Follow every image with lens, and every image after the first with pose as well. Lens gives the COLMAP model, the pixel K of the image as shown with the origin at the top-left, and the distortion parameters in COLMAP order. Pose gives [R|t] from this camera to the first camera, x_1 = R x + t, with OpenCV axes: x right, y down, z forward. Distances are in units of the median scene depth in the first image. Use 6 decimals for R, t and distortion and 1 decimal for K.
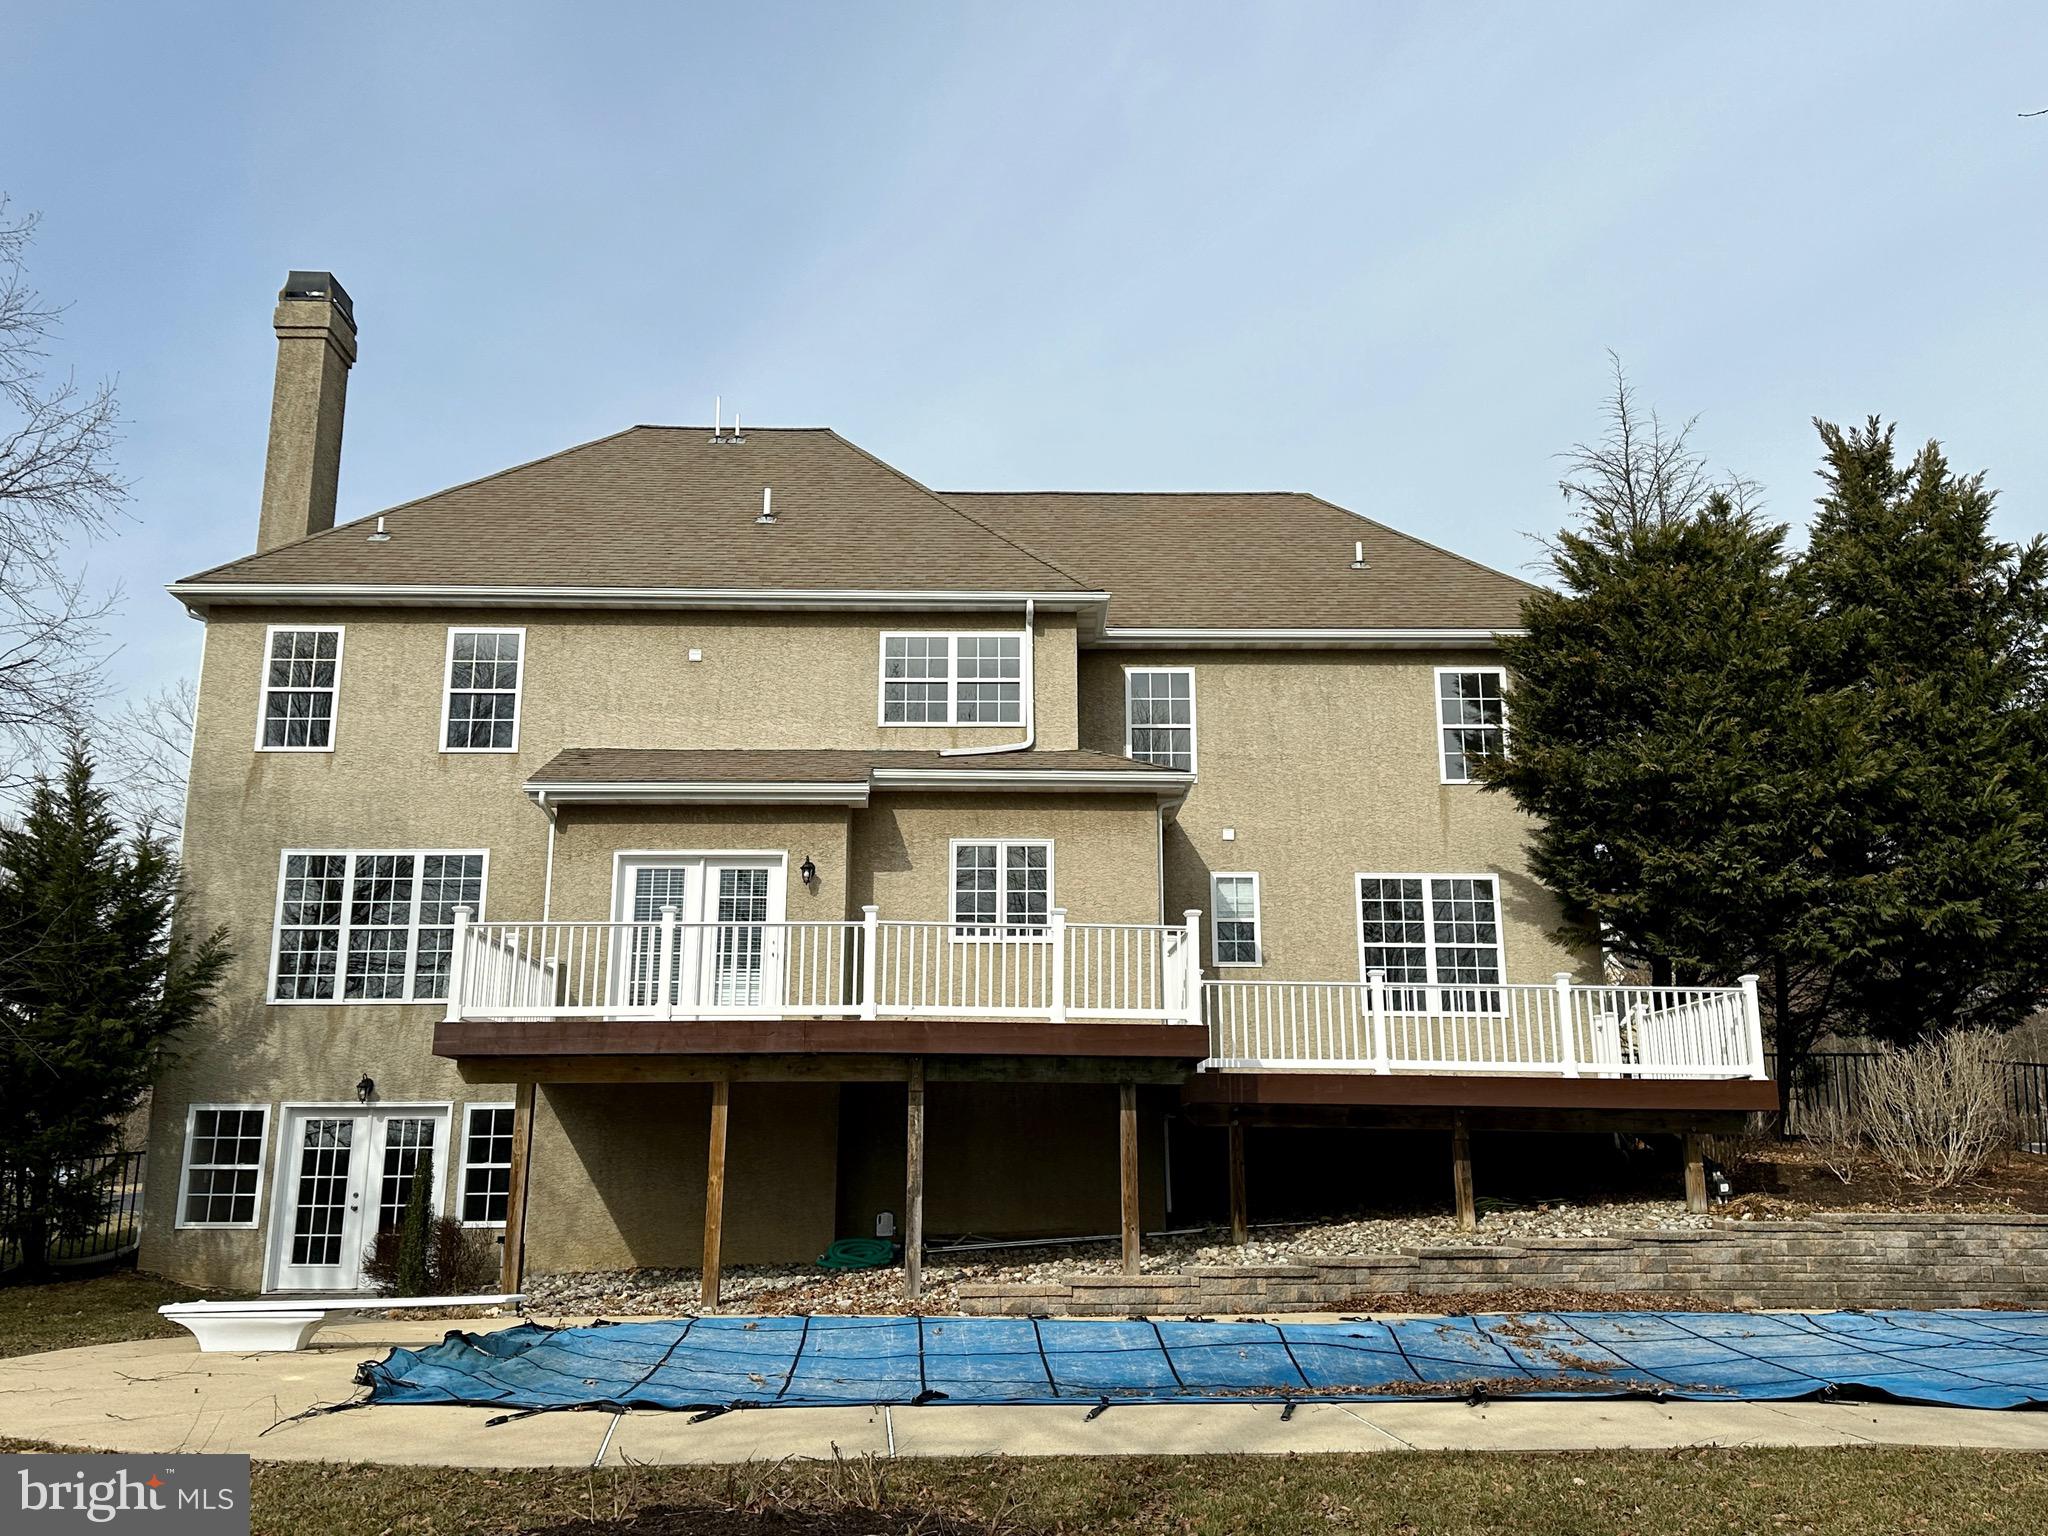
lens RADIAL K [[1751.9, 0, 1024.0], [0, 1751.9, 768.0], [0, 0, 1]] dist [0.123467, -0.173157]
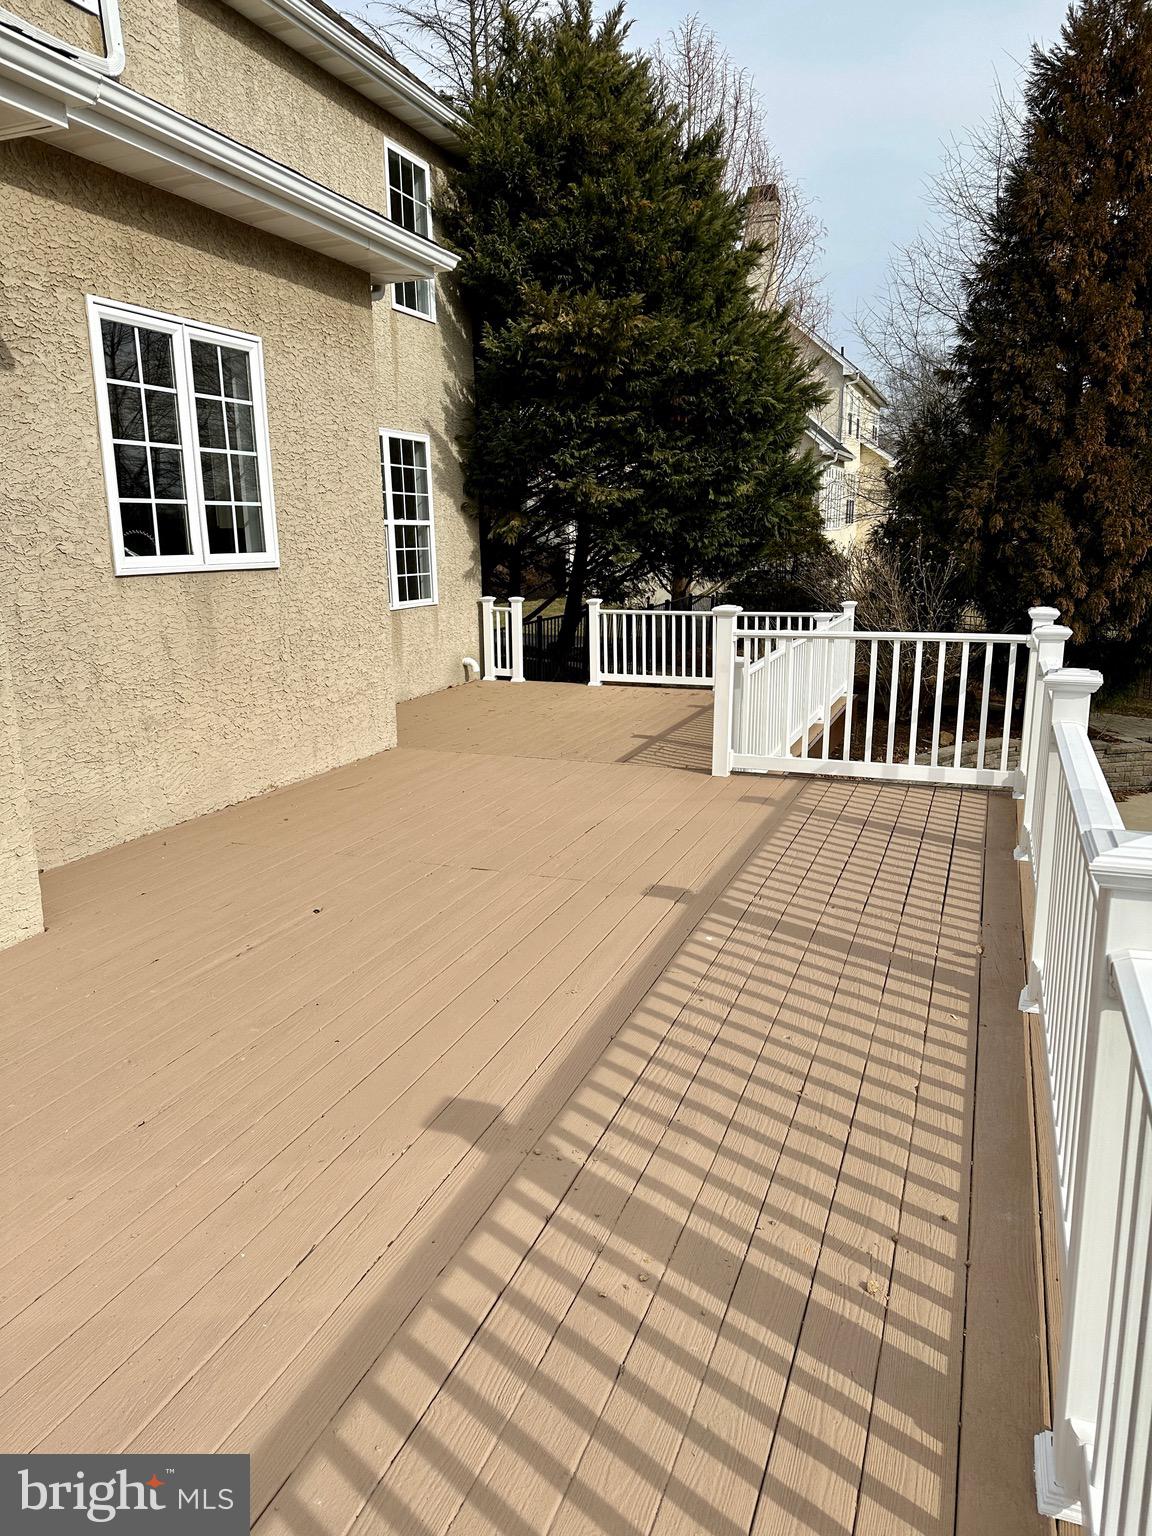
lens RADIAL K [[1080.0, 0, 578.7], [0, 1080.0, 767.0], [0, 0, 1]] dist [-0.000535, -0.000456]
pose [[0.362142, -0.208333, 0.908543, -0.235317], [-0.206446, 0.932570, 0.296131, 0.044761], [-0.908974, -0.294806, 0.294713, 0.808786]]
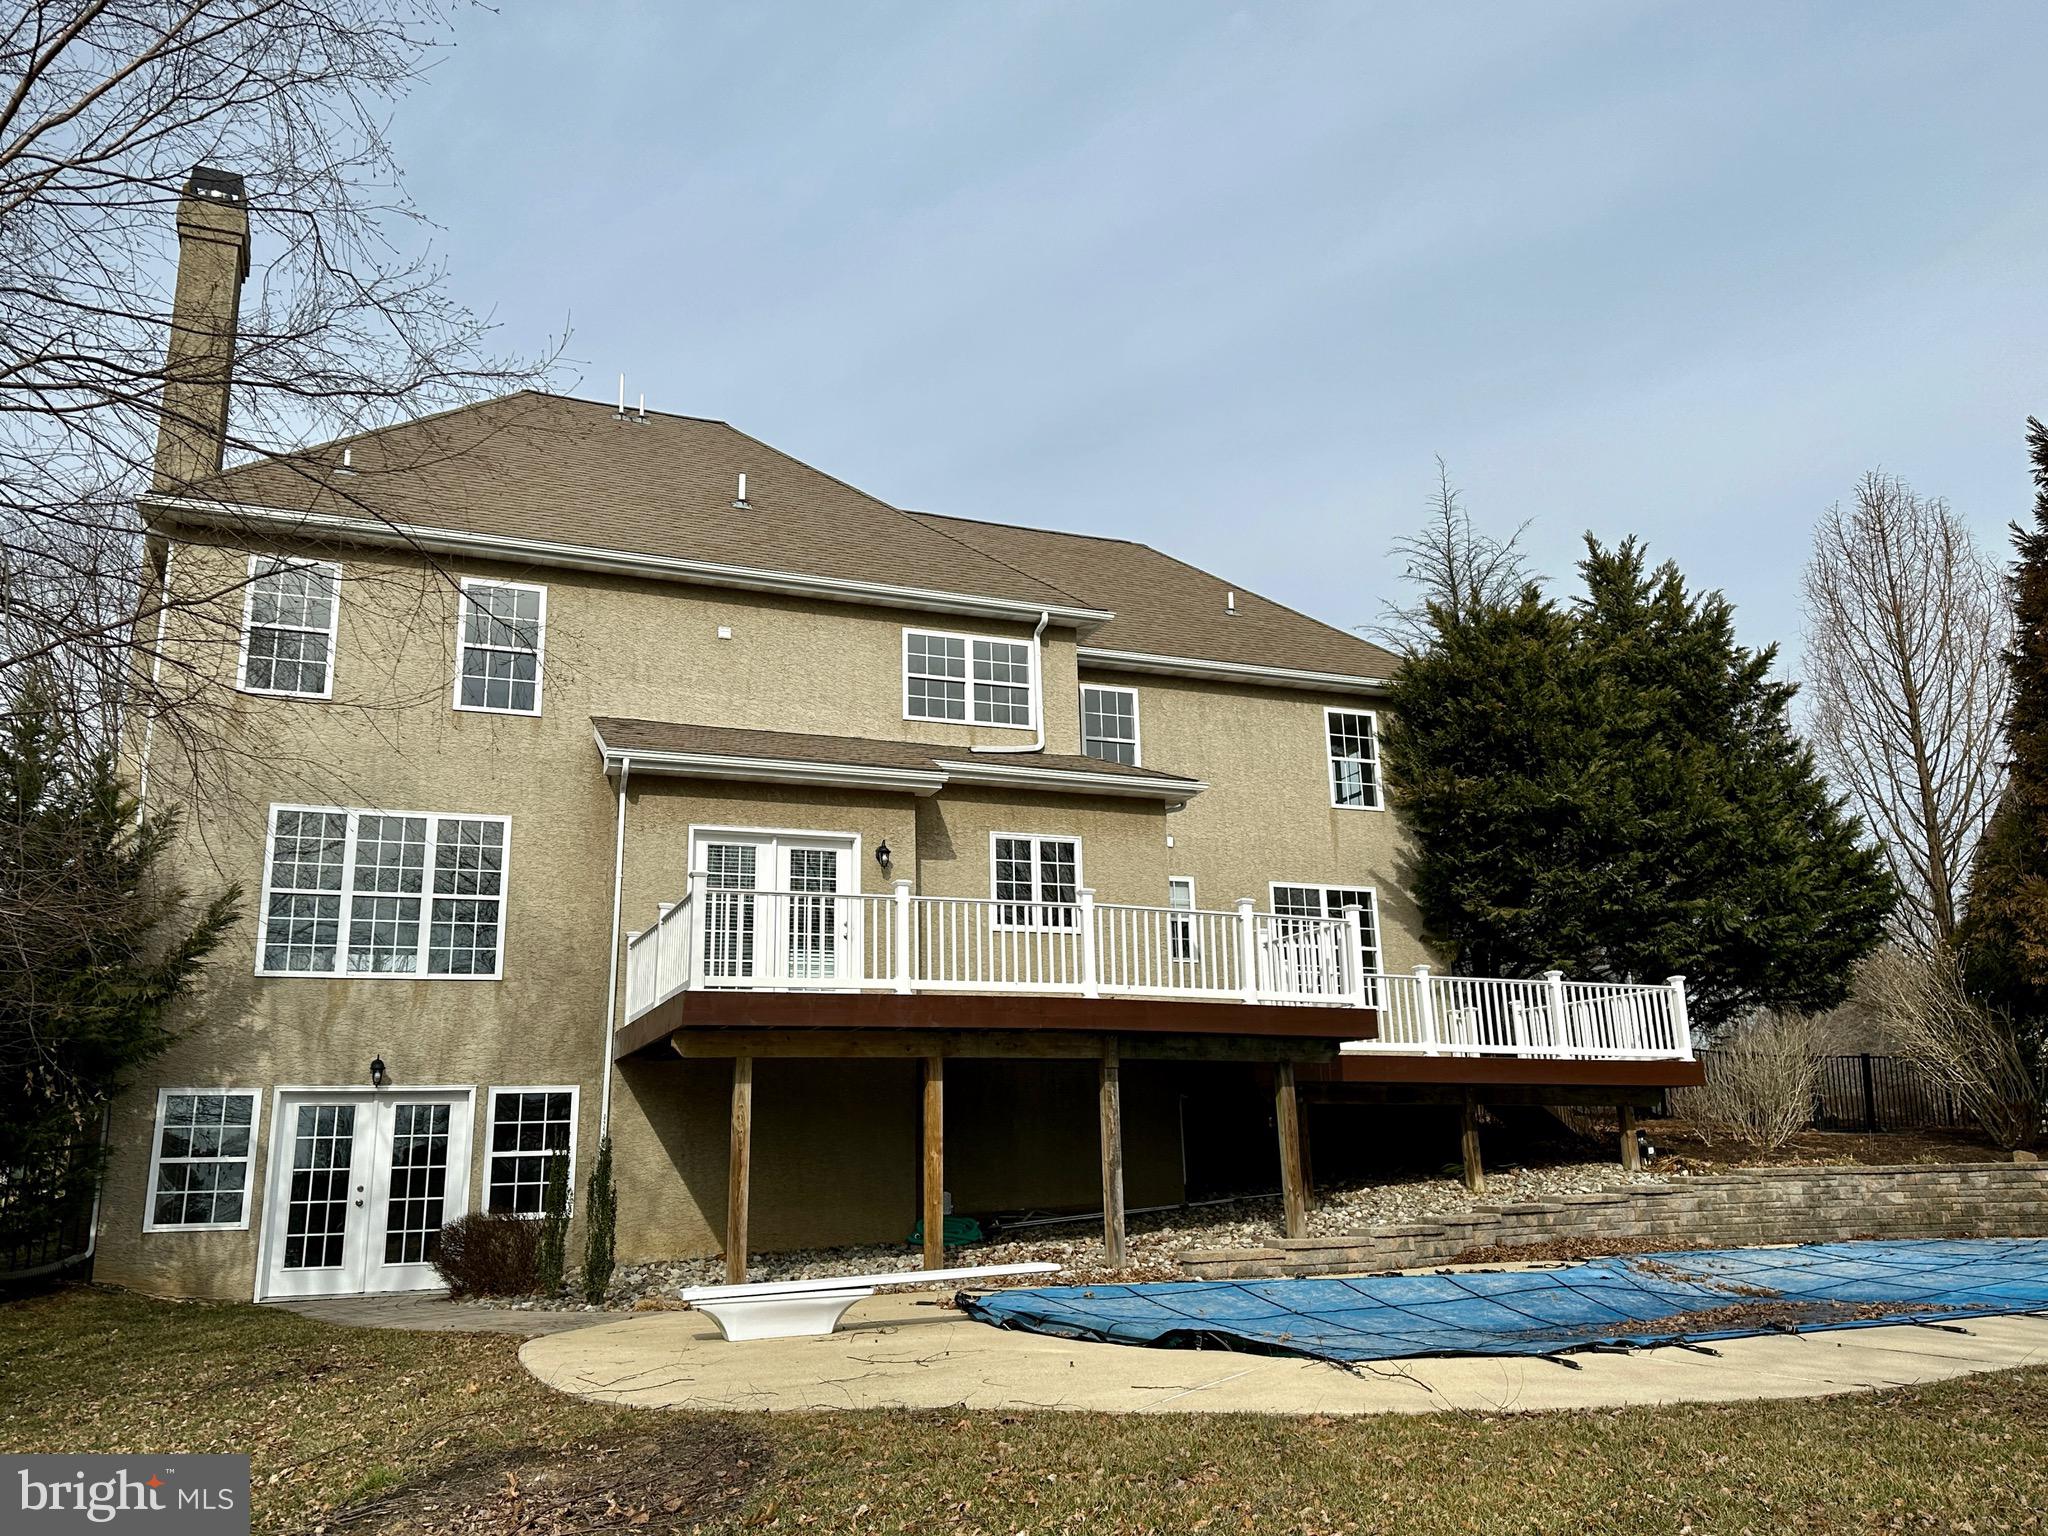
lens RADIAL K [[1592.9, 0, 1024.0], [0, 1592.9, 768.0], [0, 0, 1]] dist [0.117986, -0.162167]
pose [[0.930180, 0.067828, 0.360783, -0.369623], [-0.060794, 0.997674, -0.030824, 0.030932], [-0.362035, 0.006738, 0.932140, 0.107240]]
